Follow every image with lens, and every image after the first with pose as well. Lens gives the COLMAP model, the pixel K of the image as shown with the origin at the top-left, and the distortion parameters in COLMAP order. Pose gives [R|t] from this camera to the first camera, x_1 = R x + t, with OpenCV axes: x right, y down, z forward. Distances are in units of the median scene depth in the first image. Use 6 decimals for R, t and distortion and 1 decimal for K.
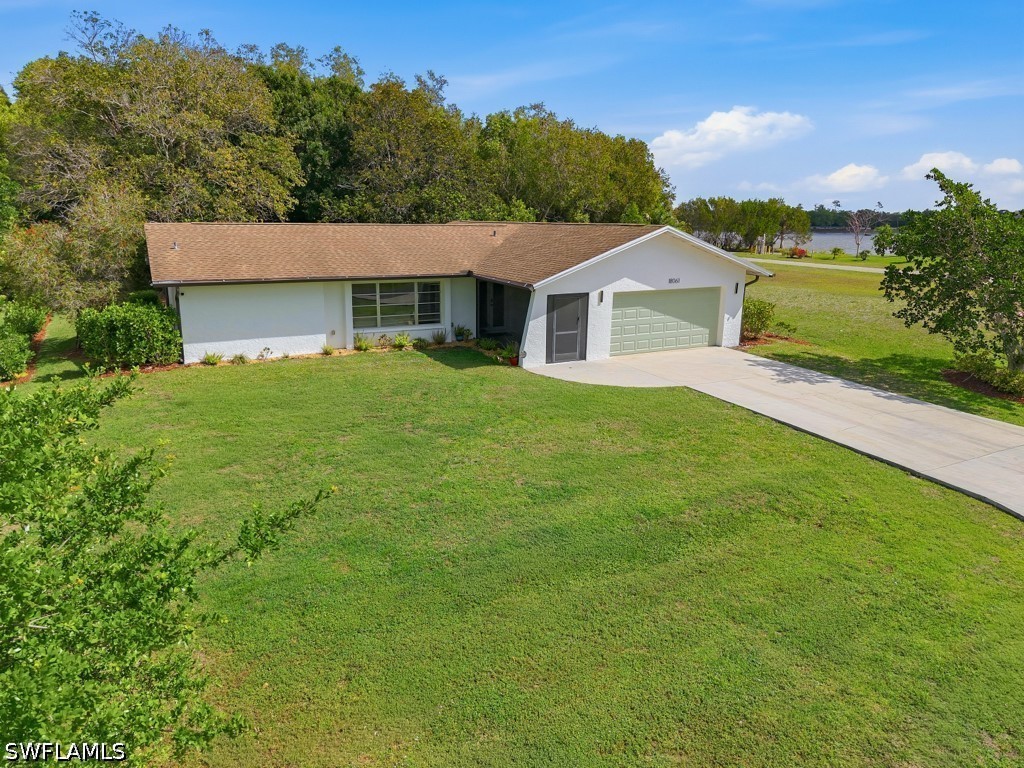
lens RADIAL K [[706.7, 0, 512.0], [0, 706.7, 384.0], [0, 0, 1]] dist [0.030133, -0.043431]
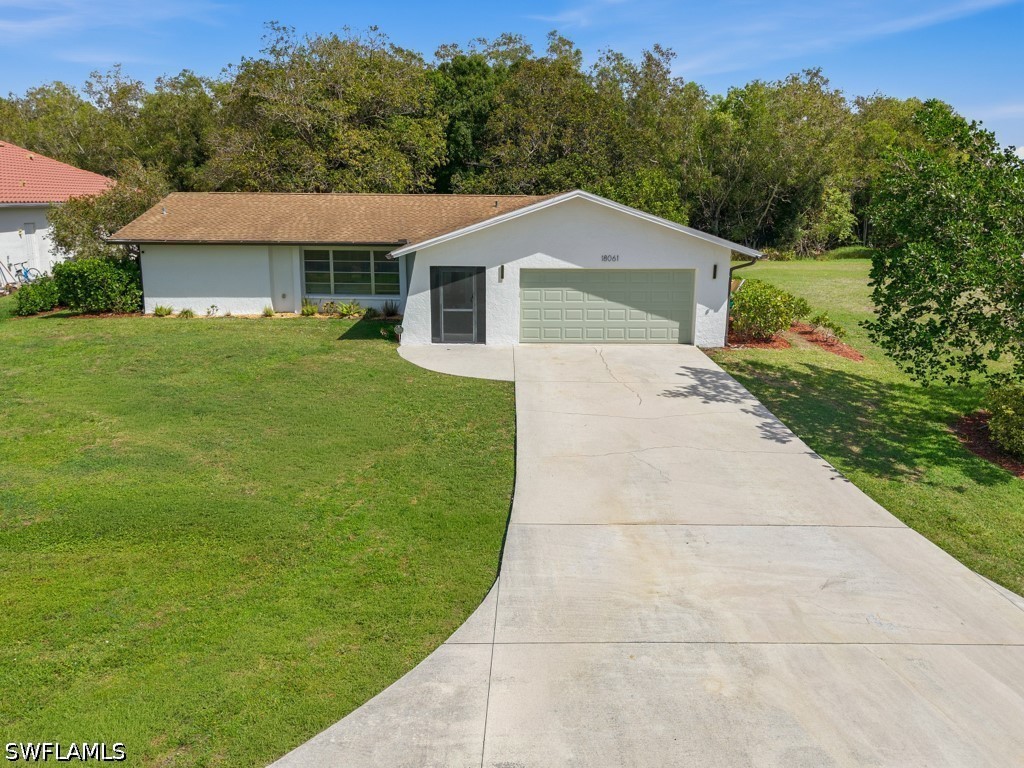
lens RADIAL K [[702.2, 0, 509.4], [0, 702.2, 348.1], [0, 0, 1]] dist [0.106556, -0.123442]
pose [[0.886535, 0.090422, -0.453740, 0.532291], [-0.104710, 0.994482, -0.006405, -0.025992], [0.450657, 0.053189, 0.891111, 0.232598]]
